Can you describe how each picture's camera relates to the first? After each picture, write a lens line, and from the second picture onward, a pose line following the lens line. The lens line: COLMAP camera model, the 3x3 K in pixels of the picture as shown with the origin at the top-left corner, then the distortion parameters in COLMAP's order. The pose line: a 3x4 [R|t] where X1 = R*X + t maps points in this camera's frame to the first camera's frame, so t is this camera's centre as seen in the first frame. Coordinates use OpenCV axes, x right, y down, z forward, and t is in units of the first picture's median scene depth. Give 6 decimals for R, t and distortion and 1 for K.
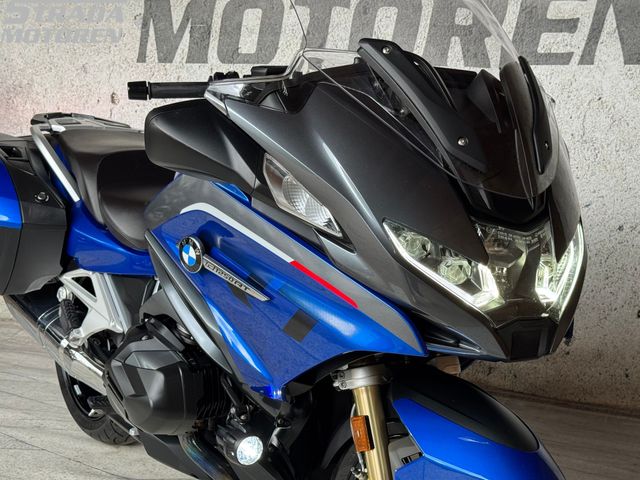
lens RADIAL K [[1014.9, 0, 316.7], [0, 1014.9, 240.7], [0, 0, 1]] dist [0.197925, 0.000000]
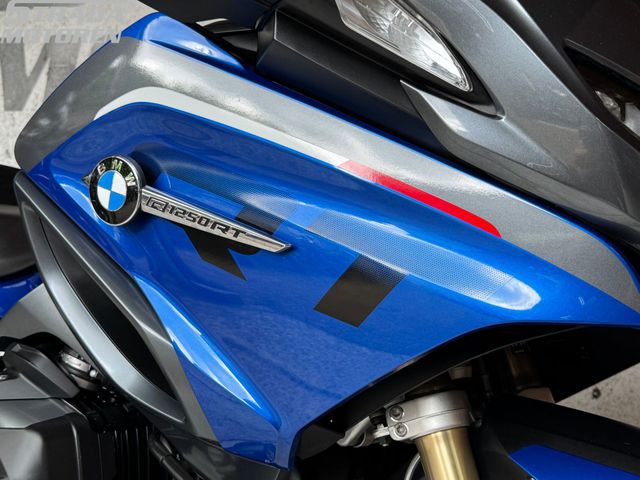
lens RADIAL K [[842.1, 0, 321.7], [0, 842.1, 236.4], [0, 0, 1]] dist [0.128064, 0.000000]
pose [[0.972225, 0.020470, 0.233152, -0.113619], [0.025009, 0.981378, -0.190449, 0.116697], [-0.232709, 0.190990, 0.953609, 0.520575]]
